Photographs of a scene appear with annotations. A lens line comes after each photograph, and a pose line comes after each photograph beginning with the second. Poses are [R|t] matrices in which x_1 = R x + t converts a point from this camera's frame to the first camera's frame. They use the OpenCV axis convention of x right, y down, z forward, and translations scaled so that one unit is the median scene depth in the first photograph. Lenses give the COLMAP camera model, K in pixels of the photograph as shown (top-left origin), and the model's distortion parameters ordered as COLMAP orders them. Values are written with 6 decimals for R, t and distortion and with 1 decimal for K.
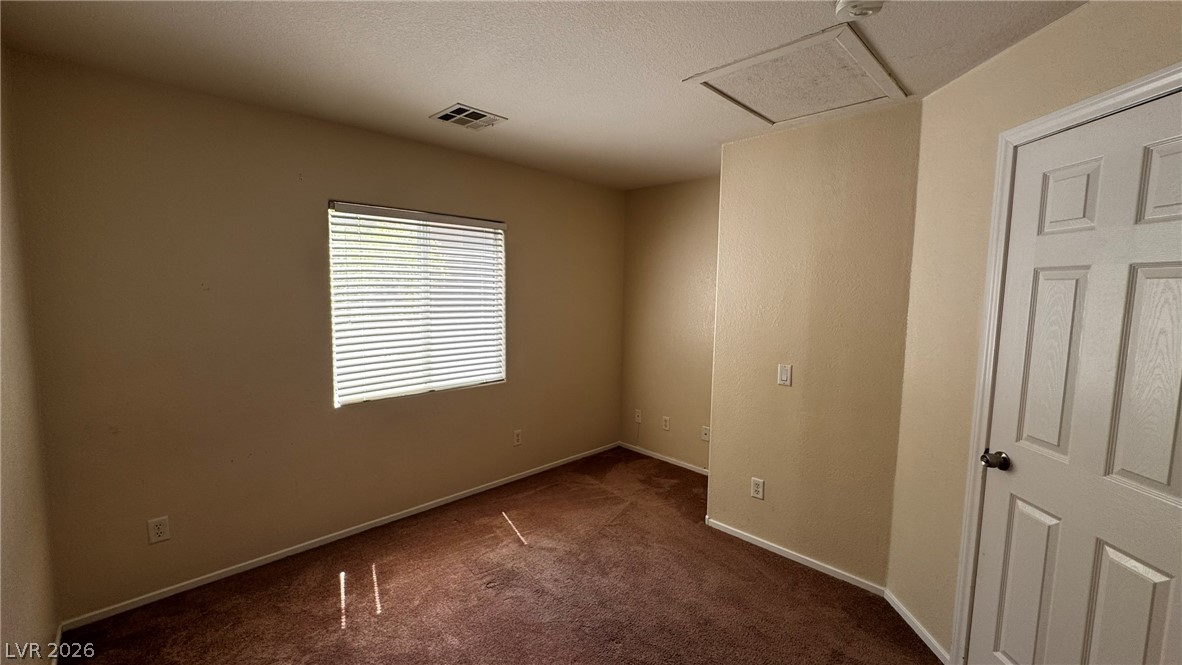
lens RADIAL K [[475.0, 0, 591.0], [0, 475.0, 332.5], [0, 0, 1]] dist [-0.004769, 0.000818]
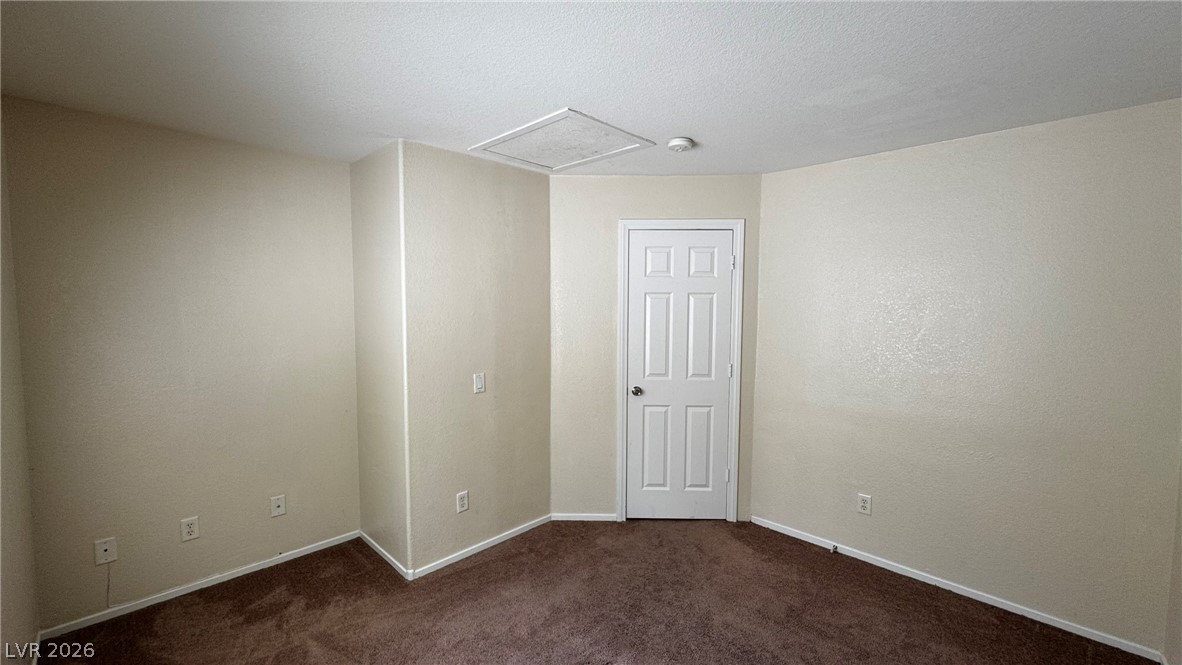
lens RADIAL K [[475.0, 0, 591.0], [0, 475.0, 332.5], [0, 0, 1]] dist [-0.004769, 0.000818]
pose [[-0.013328, -0.074909, 0.997101, -0.596666], [0.092700, 0.992803, 0.075825, -0.074467], [-0.995605, 0.093442, -0.006288, 0.667074]]
